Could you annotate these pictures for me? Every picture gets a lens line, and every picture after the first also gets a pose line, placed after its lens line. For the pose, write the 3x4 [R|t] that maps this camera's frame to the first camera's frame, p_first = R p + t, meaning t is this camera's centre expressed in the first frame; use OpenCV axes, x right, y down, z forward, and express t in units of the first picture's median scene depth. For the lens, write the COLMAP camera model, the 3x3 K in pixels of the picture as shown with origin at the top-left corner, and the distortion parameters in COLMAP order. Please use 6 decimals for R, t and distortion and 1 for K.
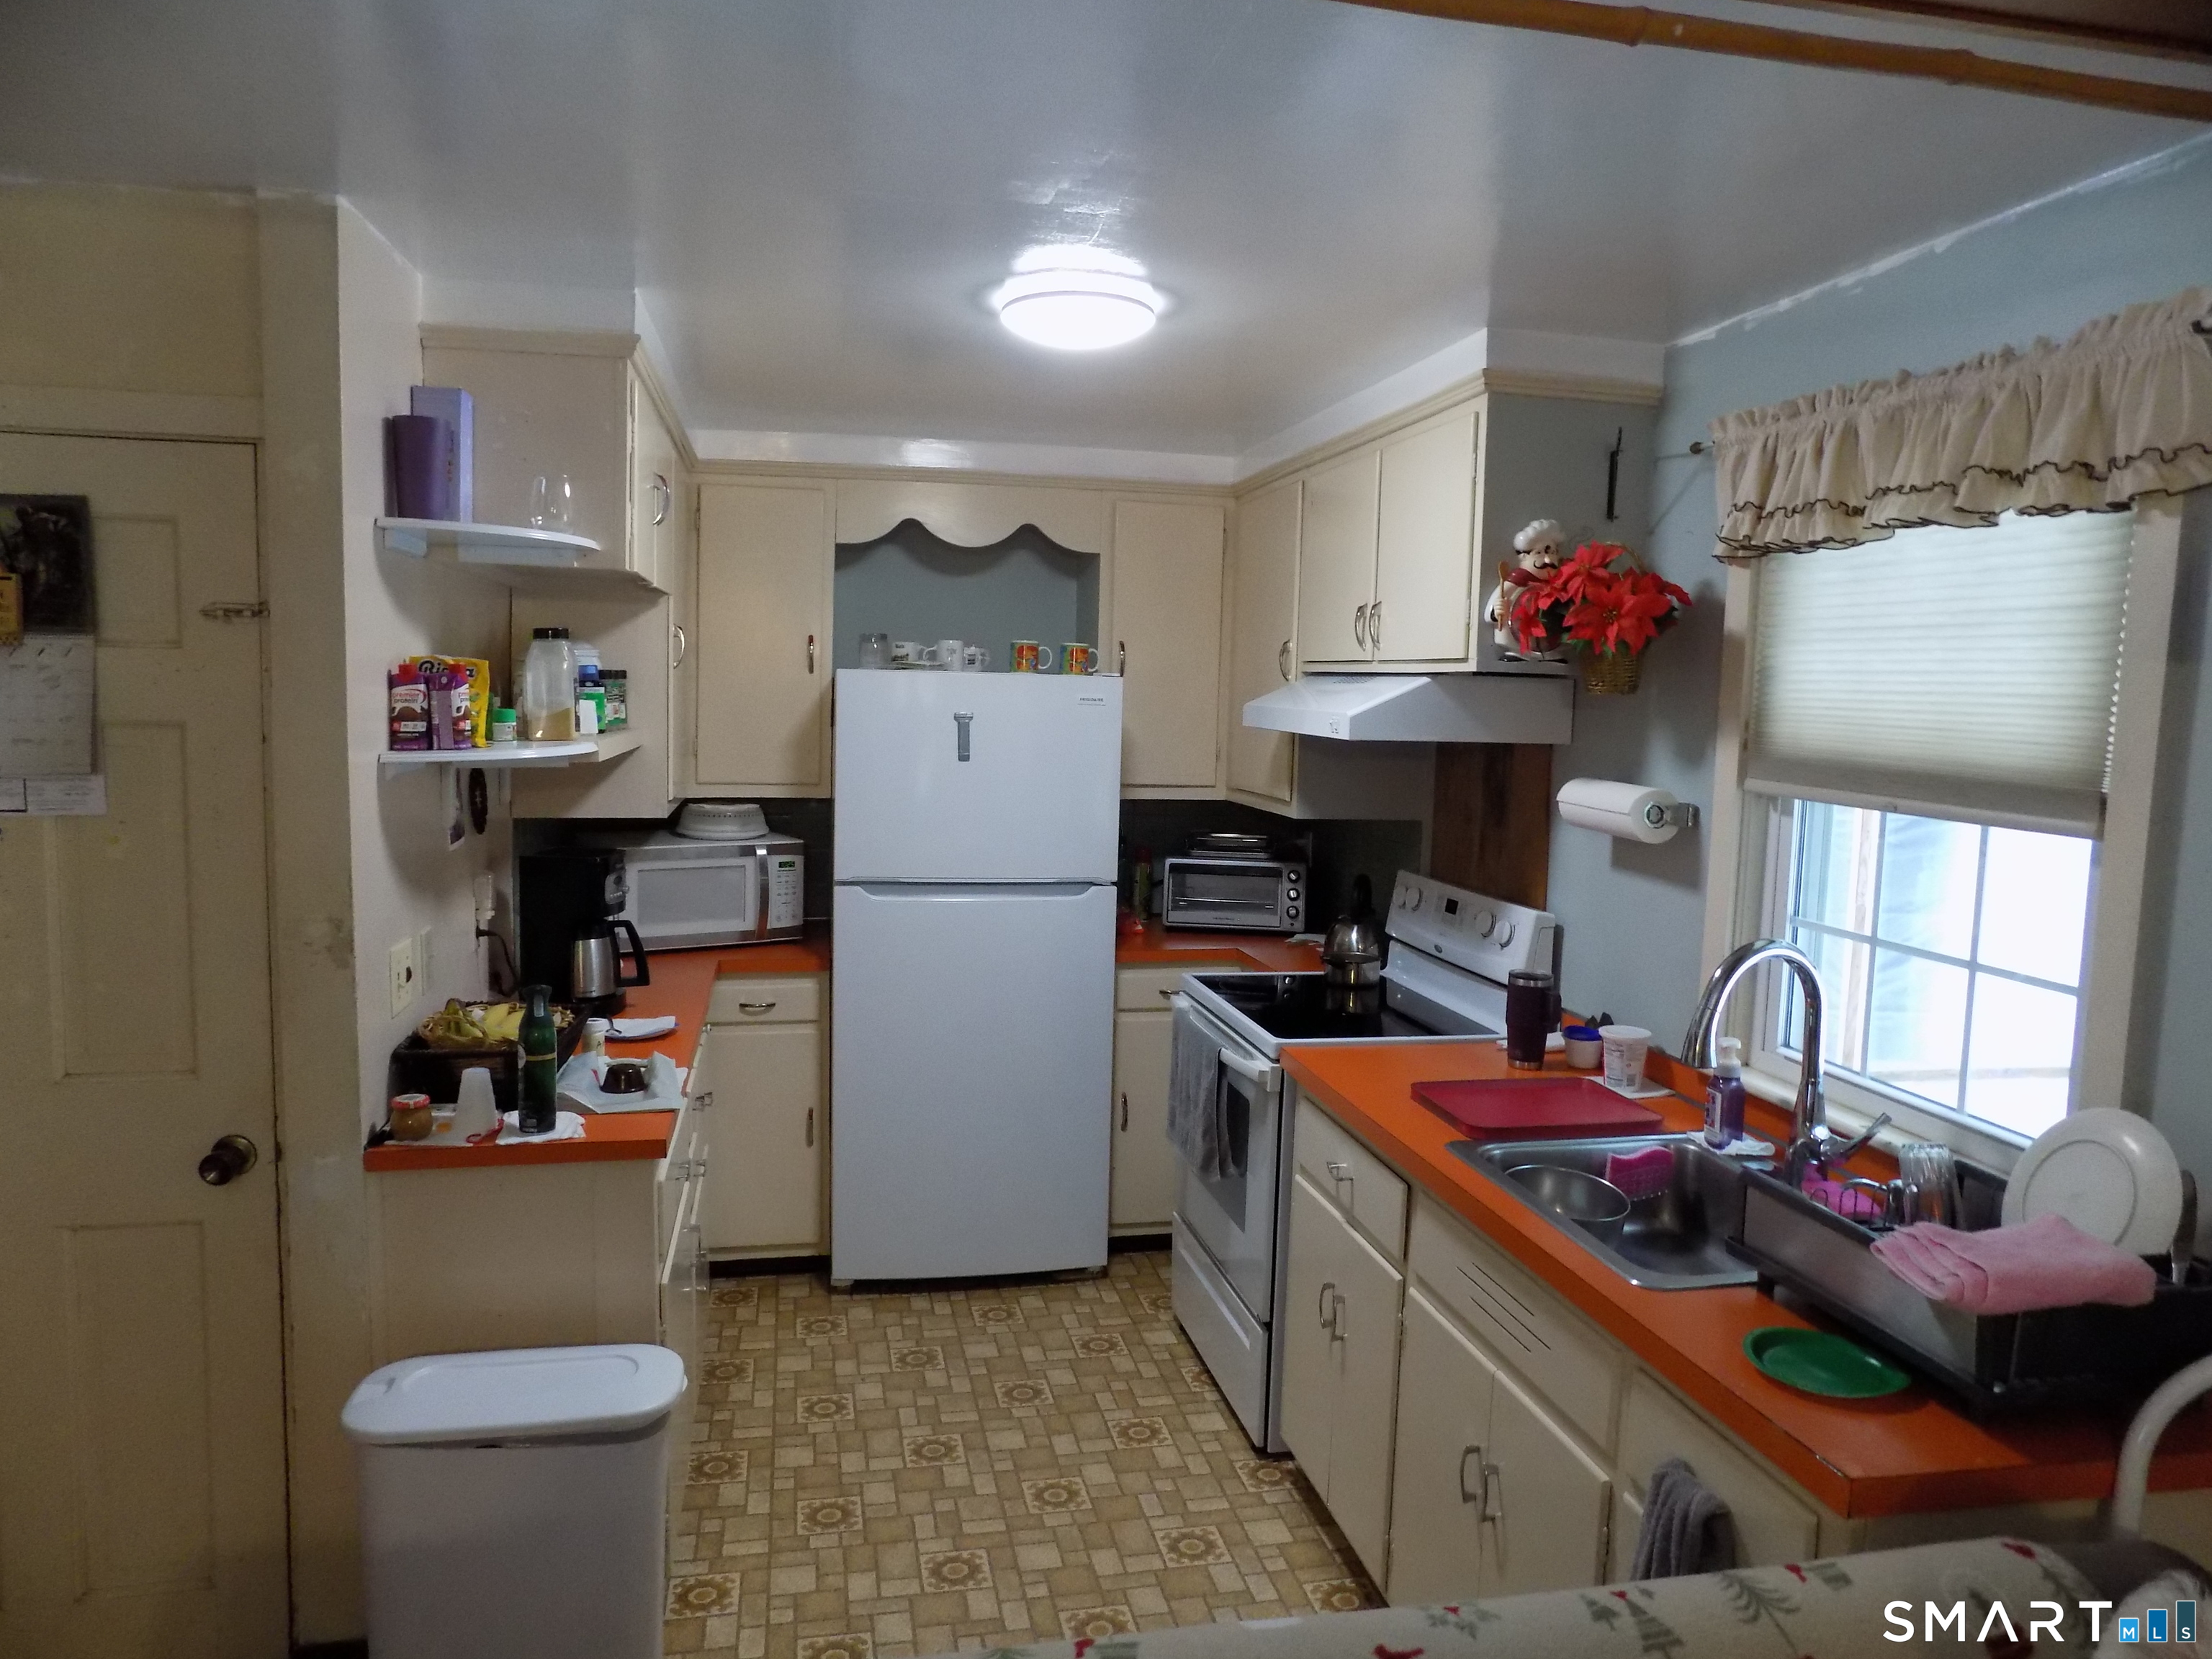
lens RADIAL K [[1510.3, 0, 1106.7], [0, 1510.3, 849.9], [0, 0, 1]] dist [-0.070408, 0.066329]
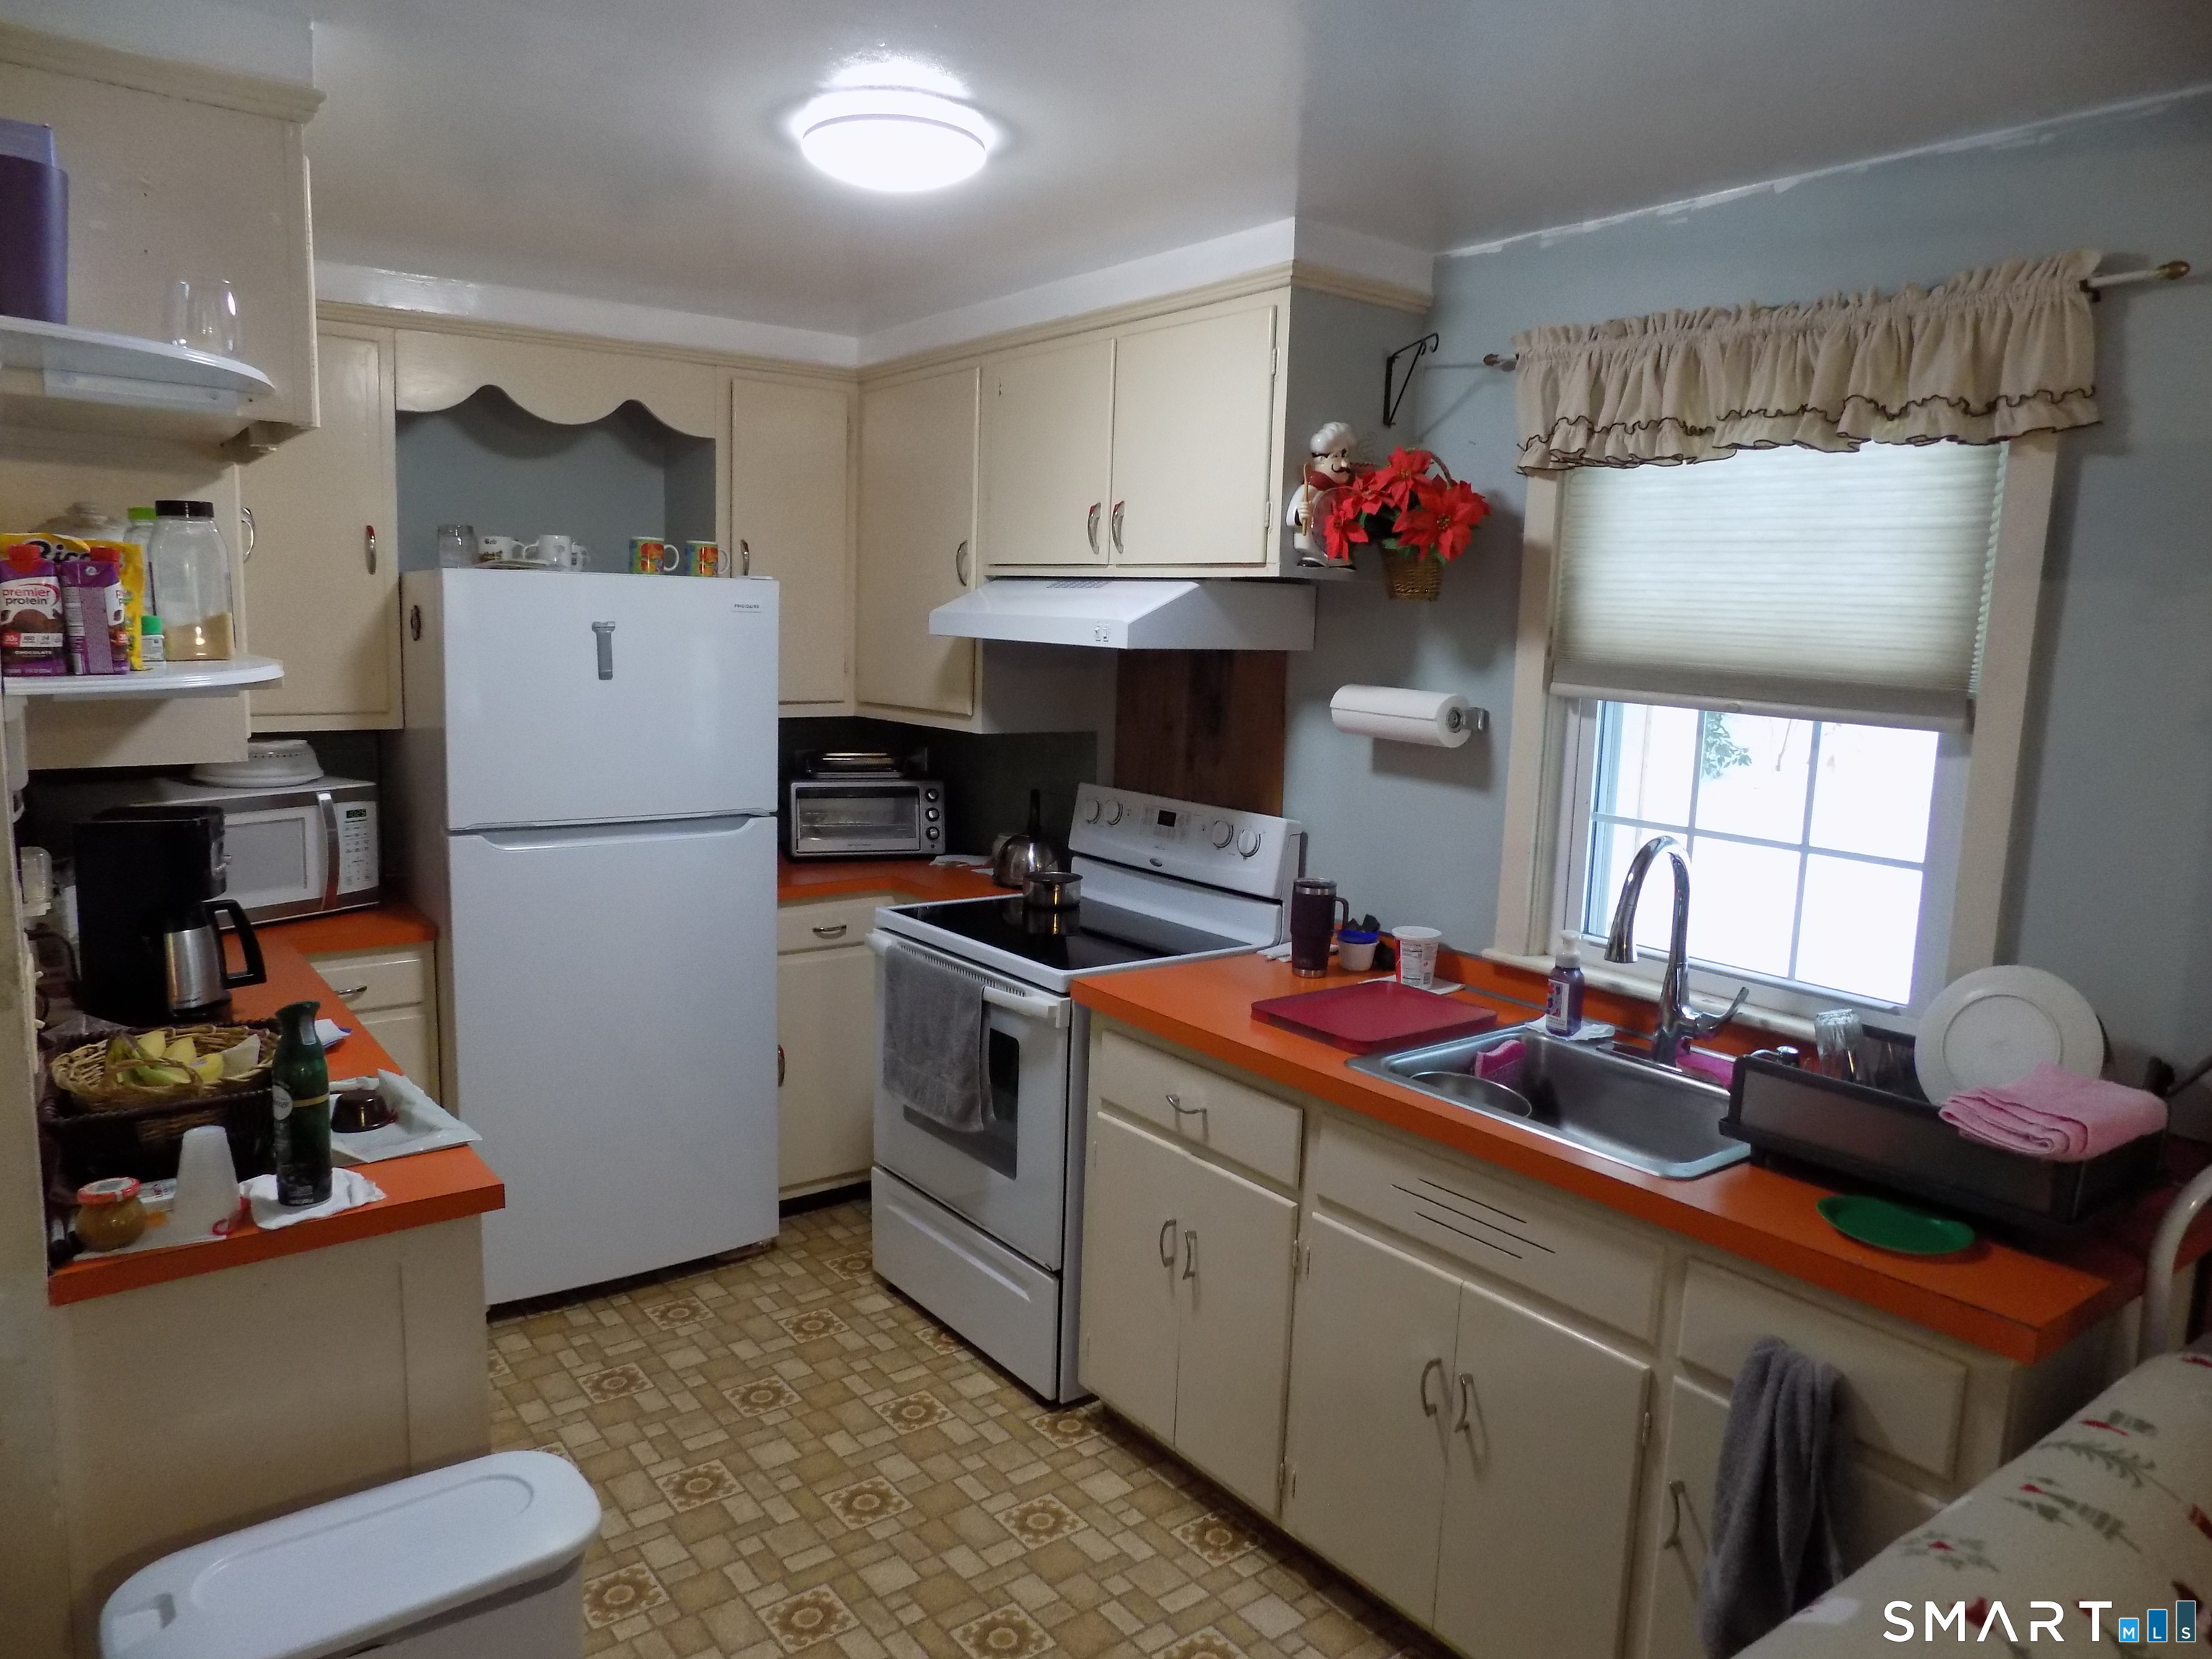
lens RADIAL K [[1510.3, 0, 1102.3], [0, 1510.3, 844.1], [0, 0, 1]] dist [-0.070408, 0.066329]
pose [[0.902048, -0.064212, 0.426833, -0.287491], [0.039568, 0.997010, 0.066367, -0.015975], [-0.429818, -0.042977, 0.901892, 0.165192]]
